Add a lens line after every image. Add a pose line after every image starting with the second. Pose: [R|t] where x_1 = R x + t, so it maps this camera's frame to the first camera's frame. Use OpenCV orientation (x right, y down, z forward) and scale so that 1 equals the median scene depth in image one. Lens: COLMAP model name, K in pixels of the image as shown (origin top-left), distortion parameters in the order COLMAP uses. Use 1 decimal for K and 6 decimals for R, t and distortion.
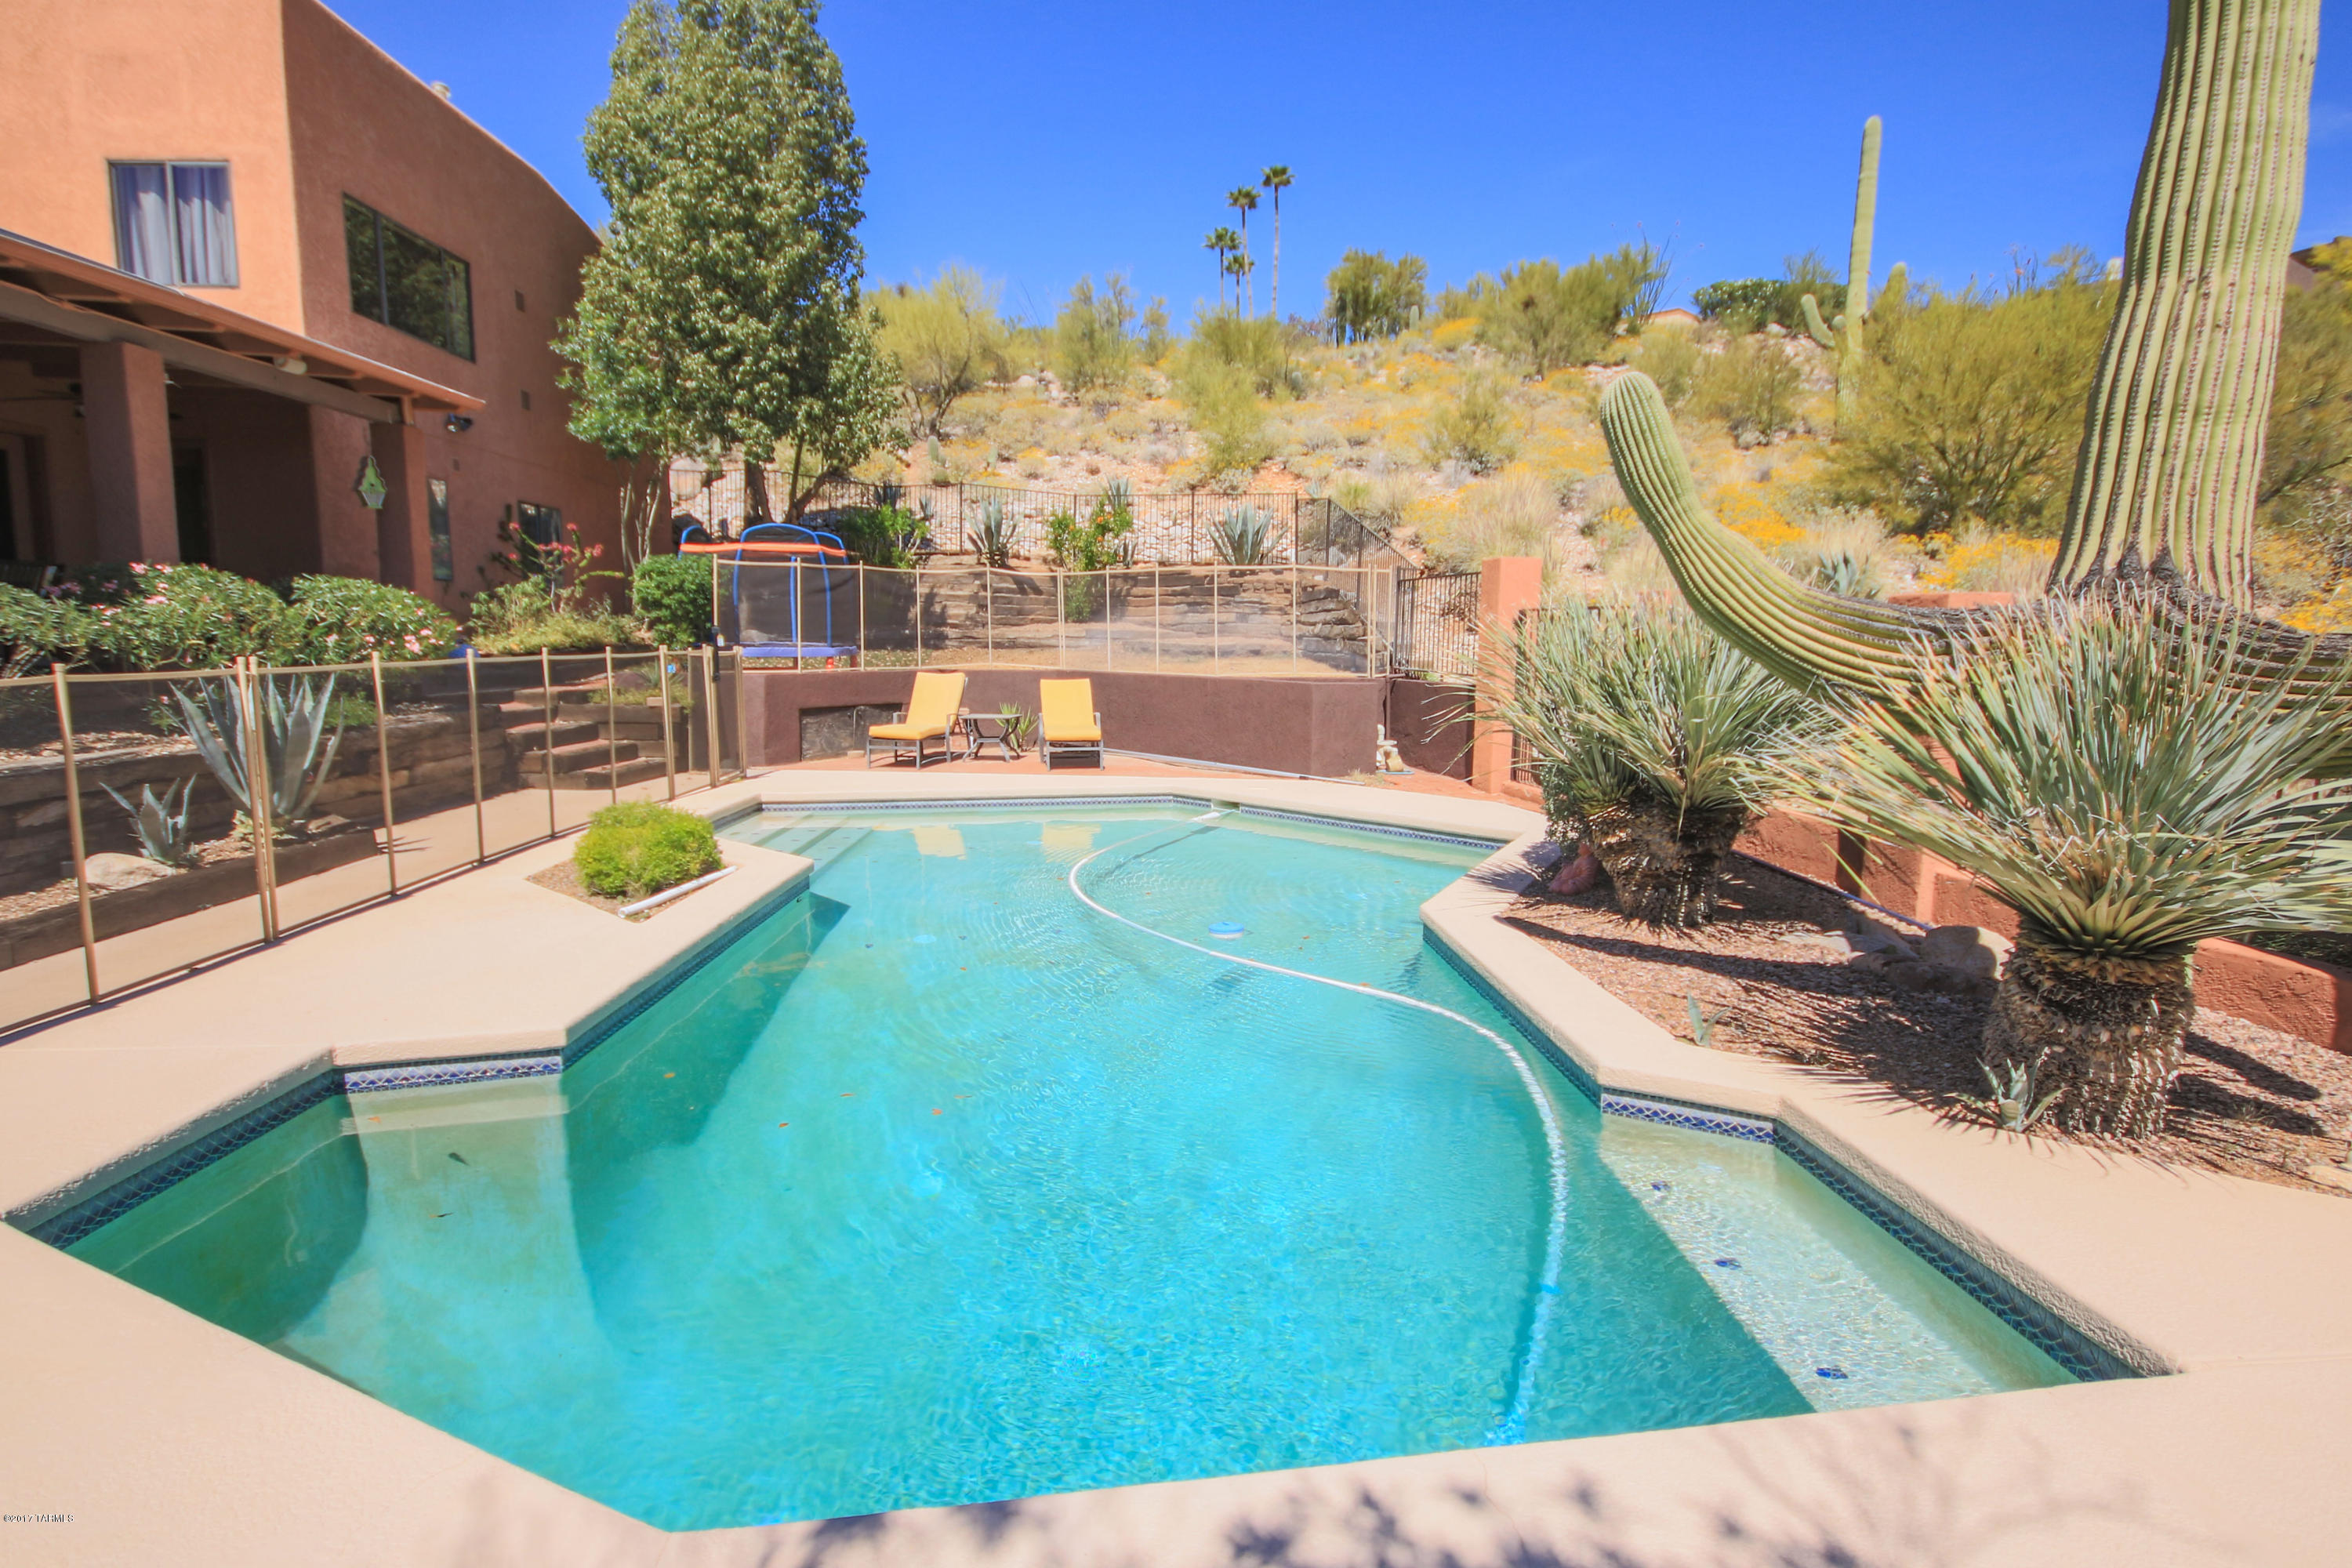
lens RADIAL K [[1205.5, 0, 1169.7], [0, 1205.5, 785.4], [0, 0, 1]] dist [0.003563, -0.008473]
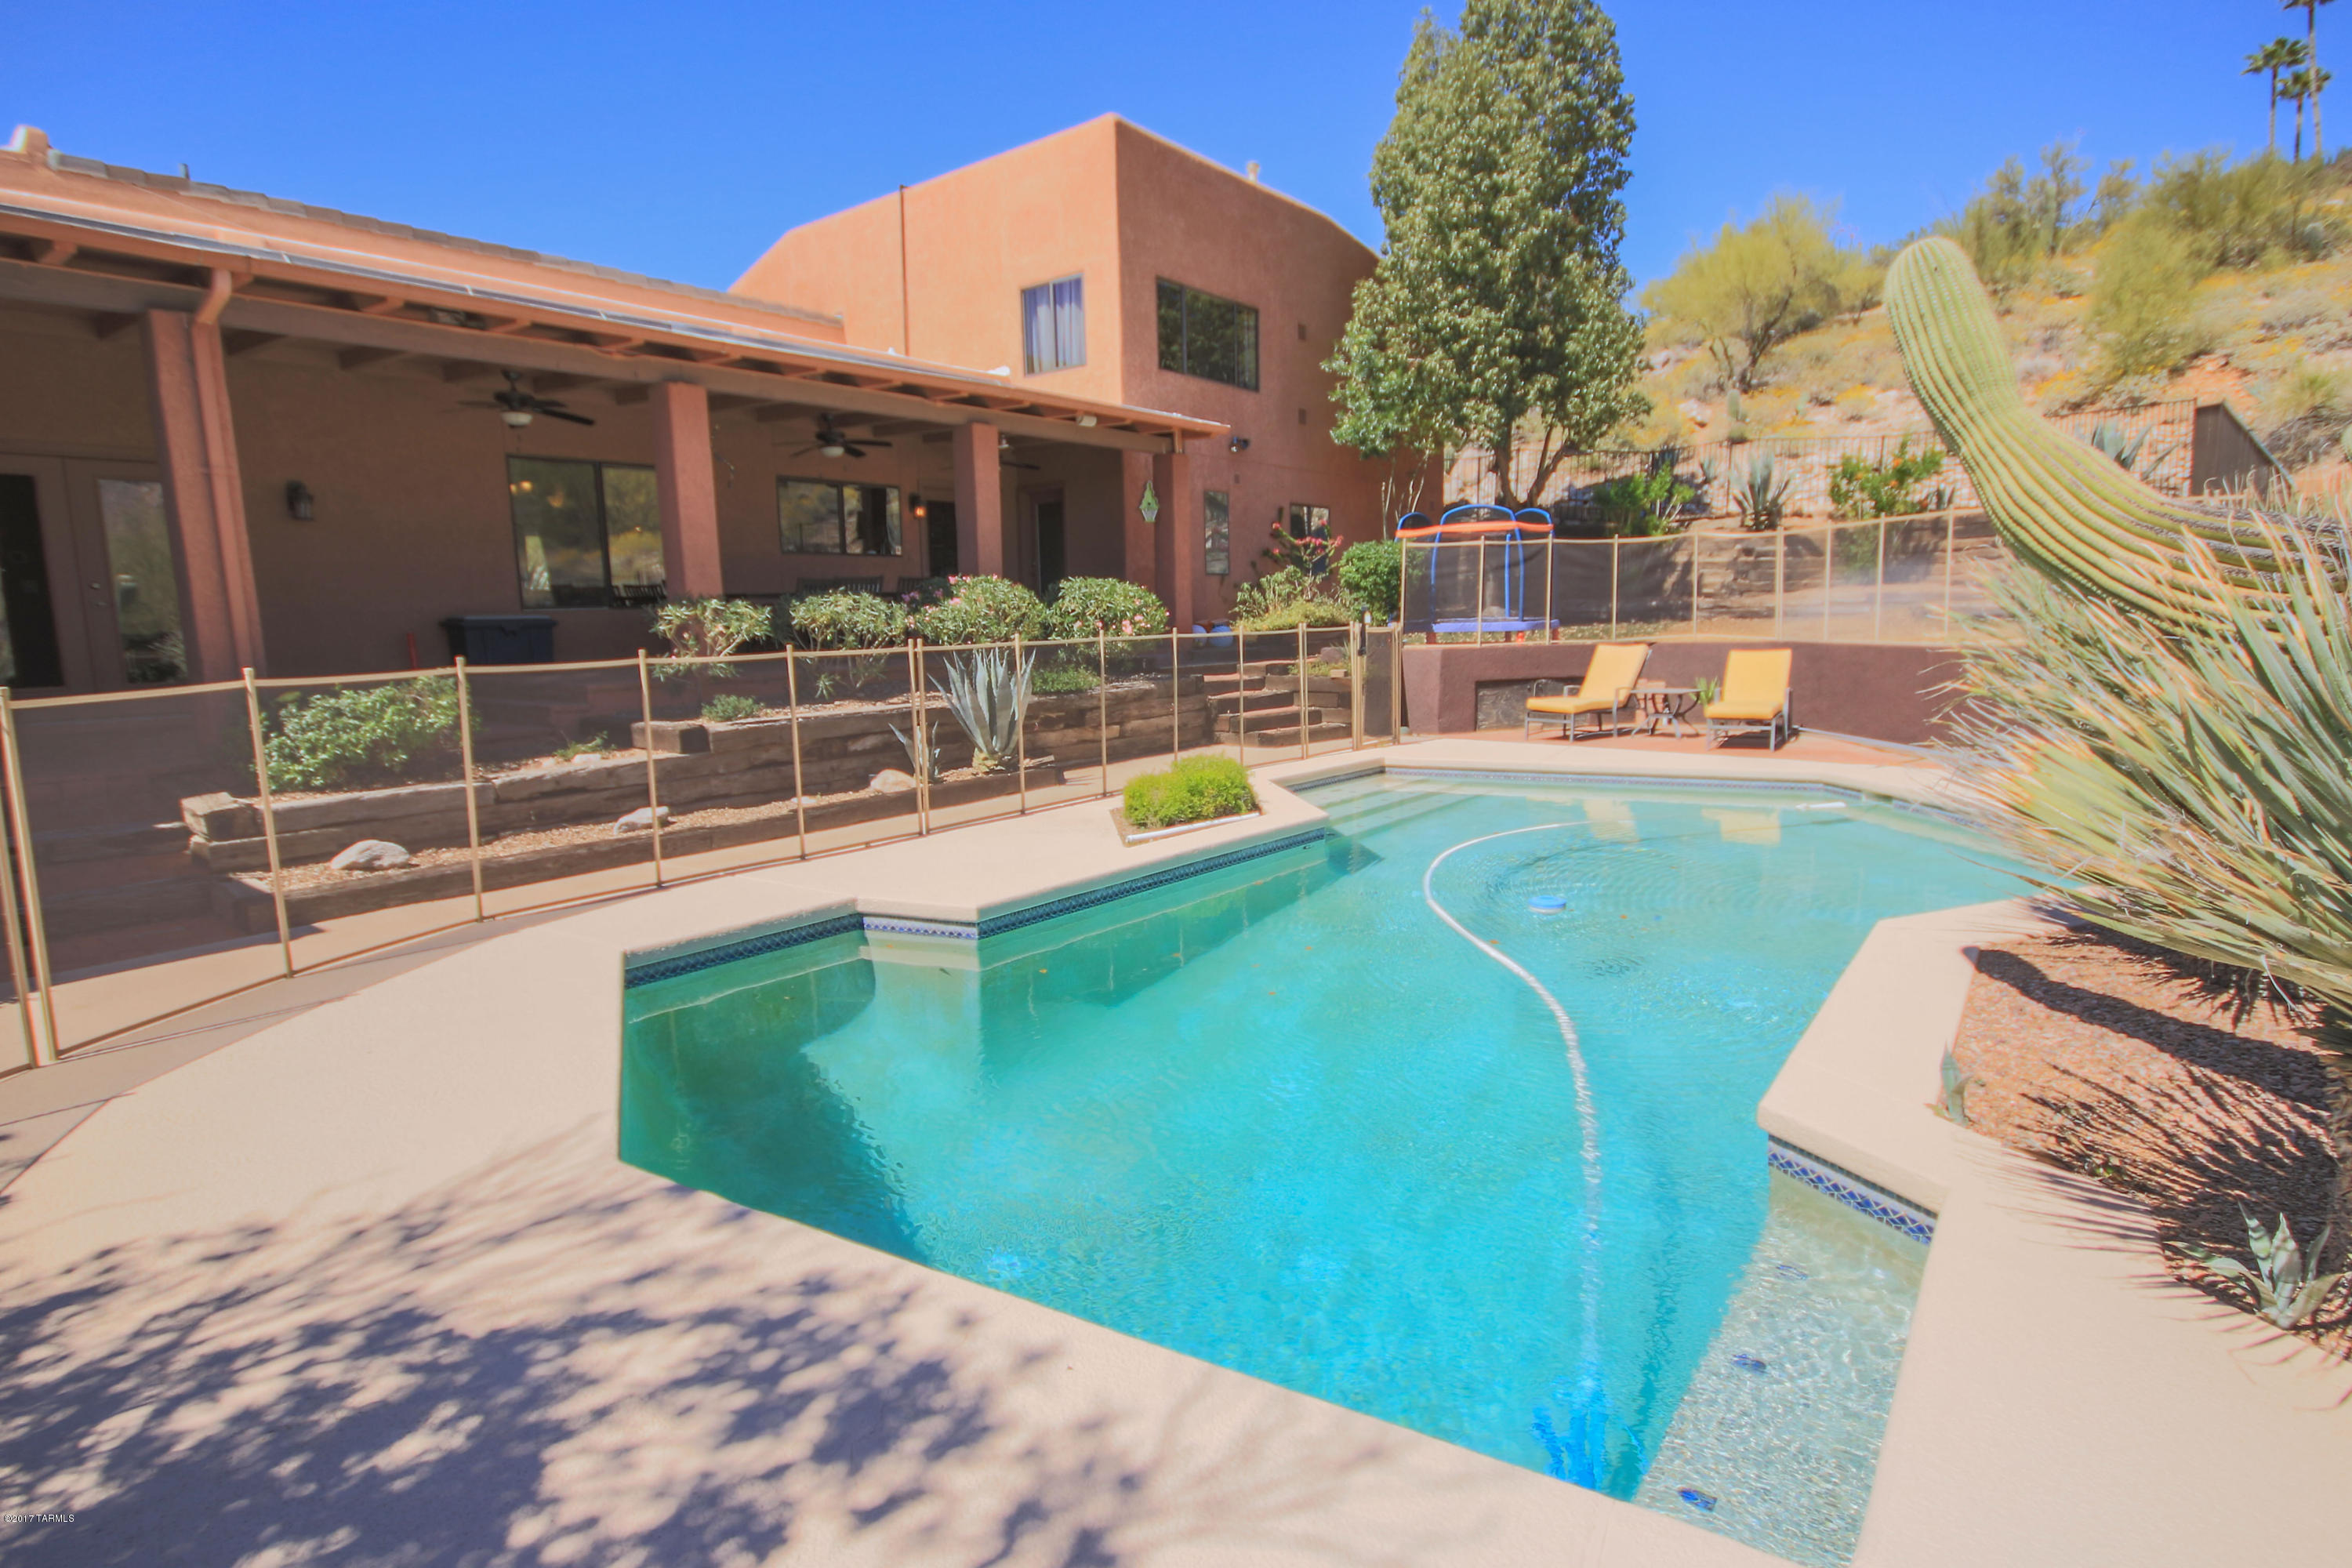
lens RADIAL K [[1205.5, 0, 1171.2], [0, 1205.5, 779.9], [0, 0, 1]] dist [0.003563, -0.008473]
pose [[0.761298, 0.058713, -0.645738, 0.173517], [-0.048970, 0.998254, 0.033032, 0.000366], [0.646550, 0.006475, 0.762844, 0.032118]]
